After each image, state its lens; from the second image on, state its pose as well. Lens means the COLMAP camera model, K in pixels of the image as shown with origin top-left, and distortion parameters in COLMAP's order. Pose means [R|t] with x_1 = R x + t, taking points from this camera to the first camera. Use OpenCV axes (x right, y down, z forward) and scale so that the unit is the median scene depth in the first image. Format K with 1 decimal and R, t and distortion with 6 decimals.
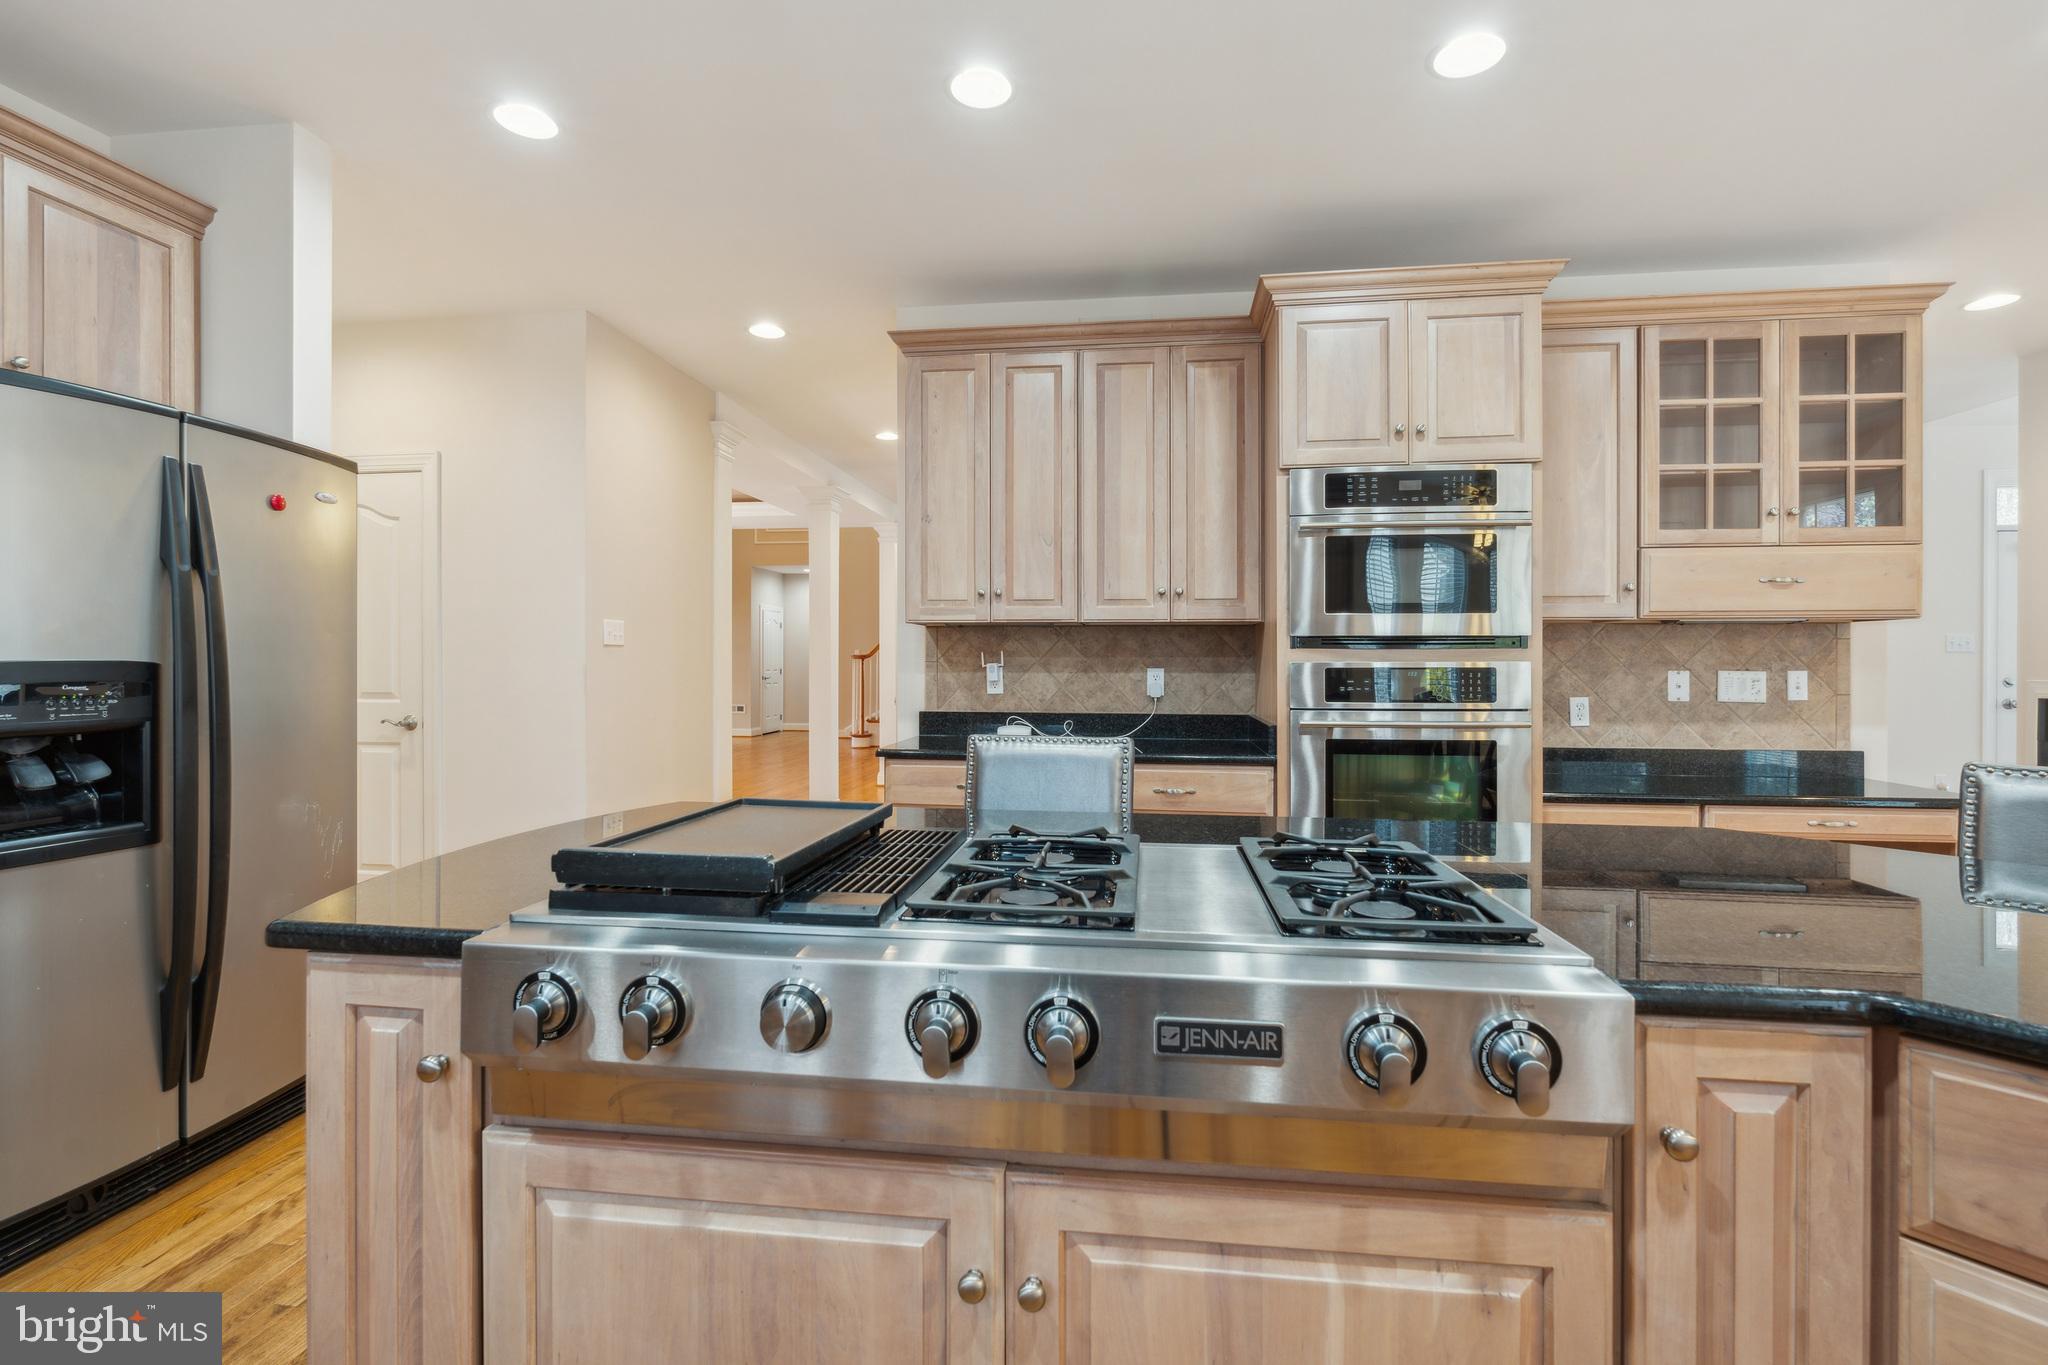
lens RADIAL K [[905.9, 0, 1026.5], [0, 905.9, 675.1], [0, 0, 1]] dist [-0.010605, 0.000207]
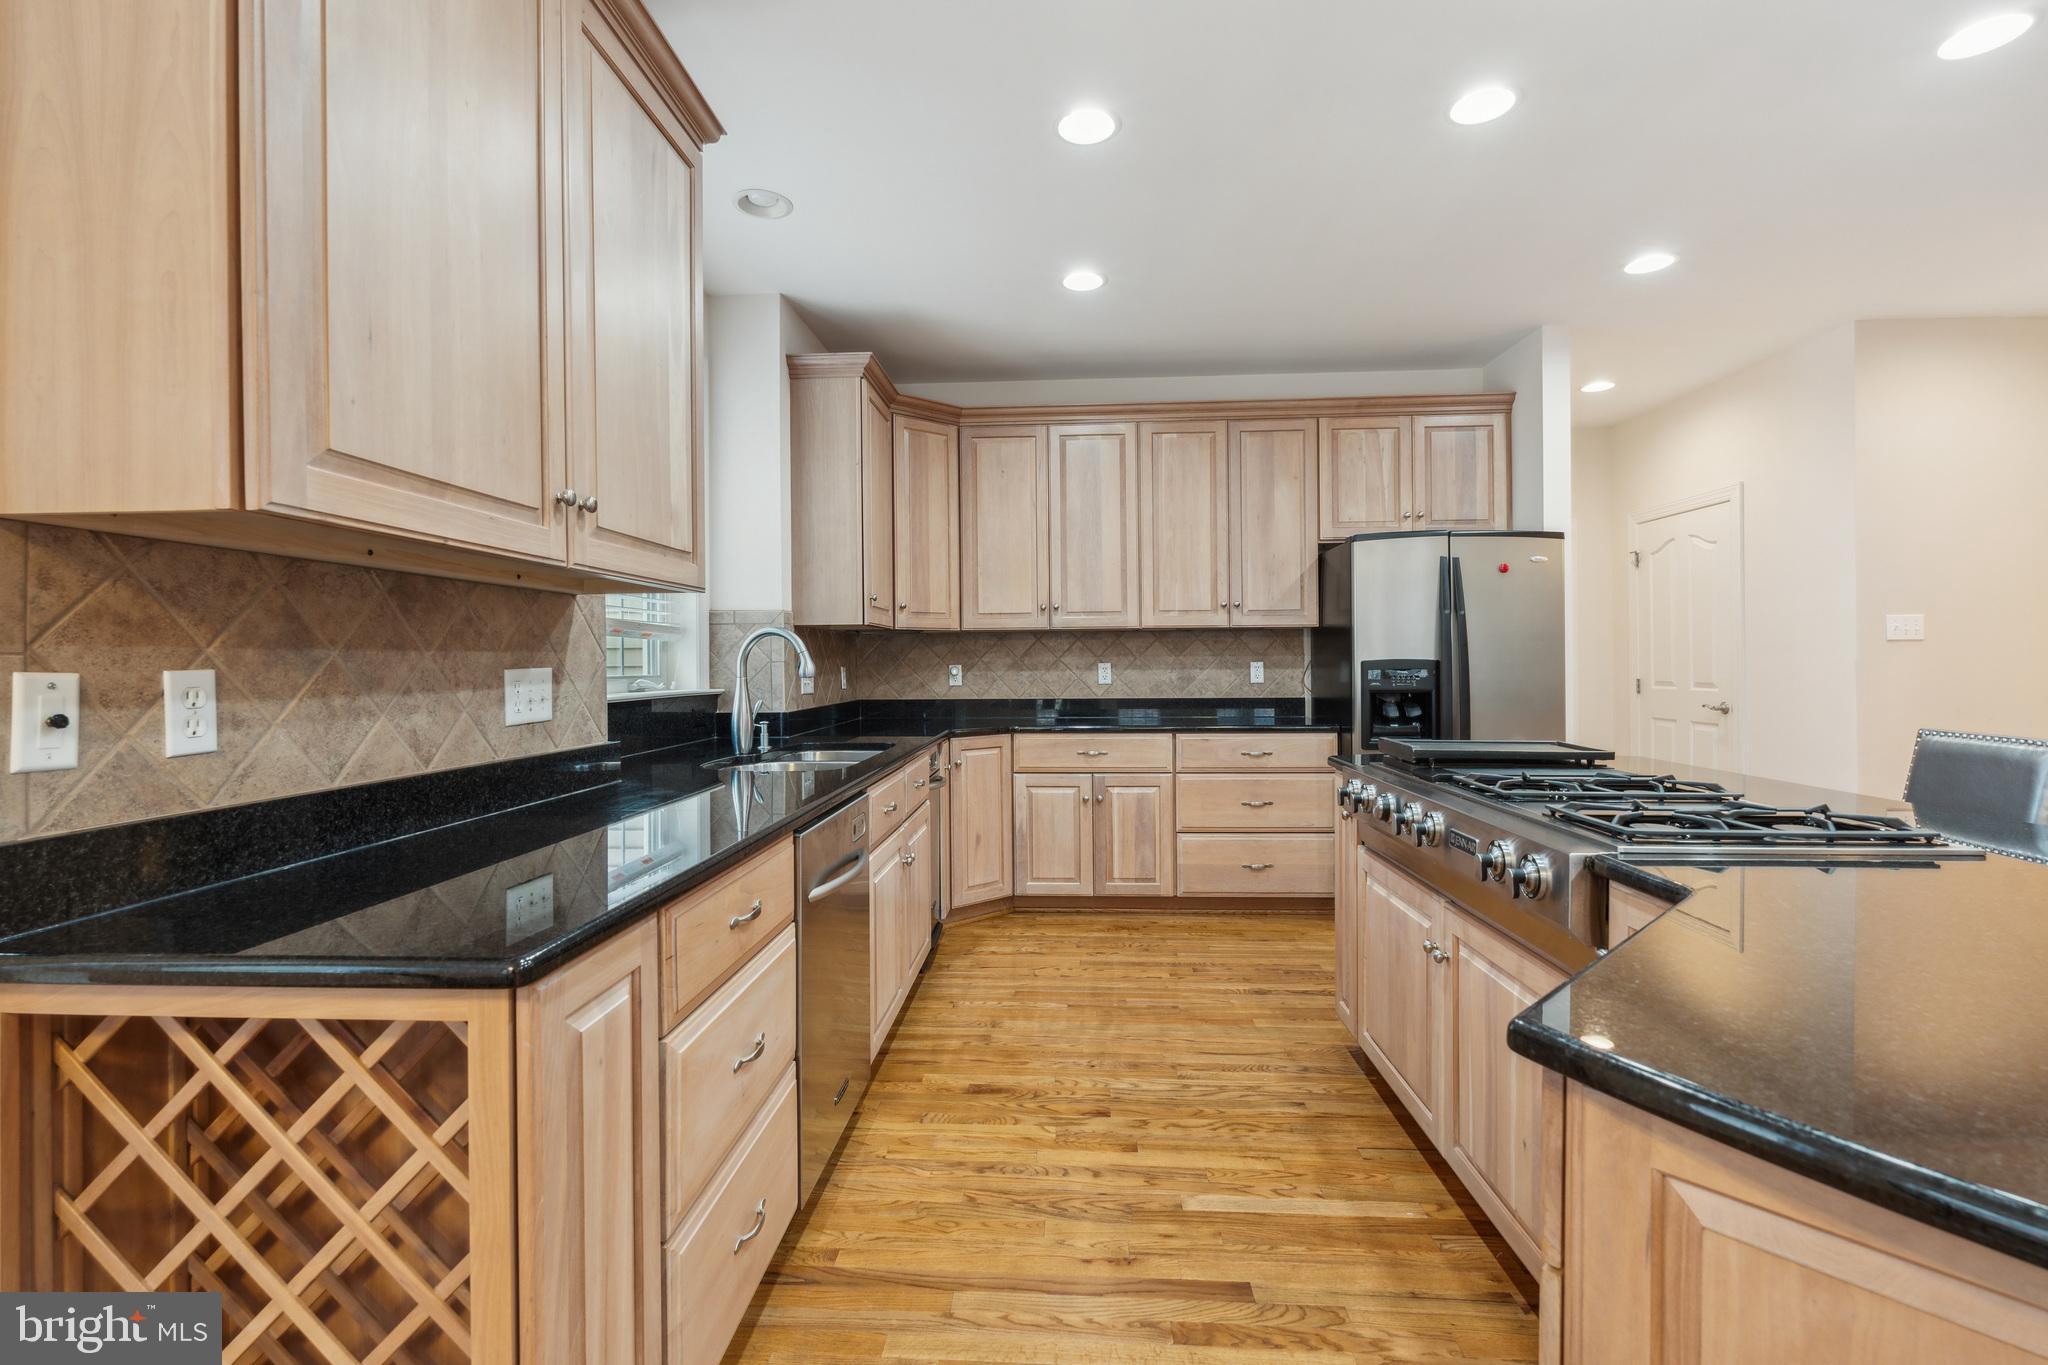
lens RADIAL K [[905.9, 0, 1022.6], [0, 905.9, 675.8], [0, 0, 1]] dist [-0.010605, 0.000207]
pose [[0.067321, 0.011056, -0.997670, 0.813162], [-0.006602, 0.999922, 0.010635, 0.004806], [0.997710, 0.005870, 0.067388, -0.049542]]
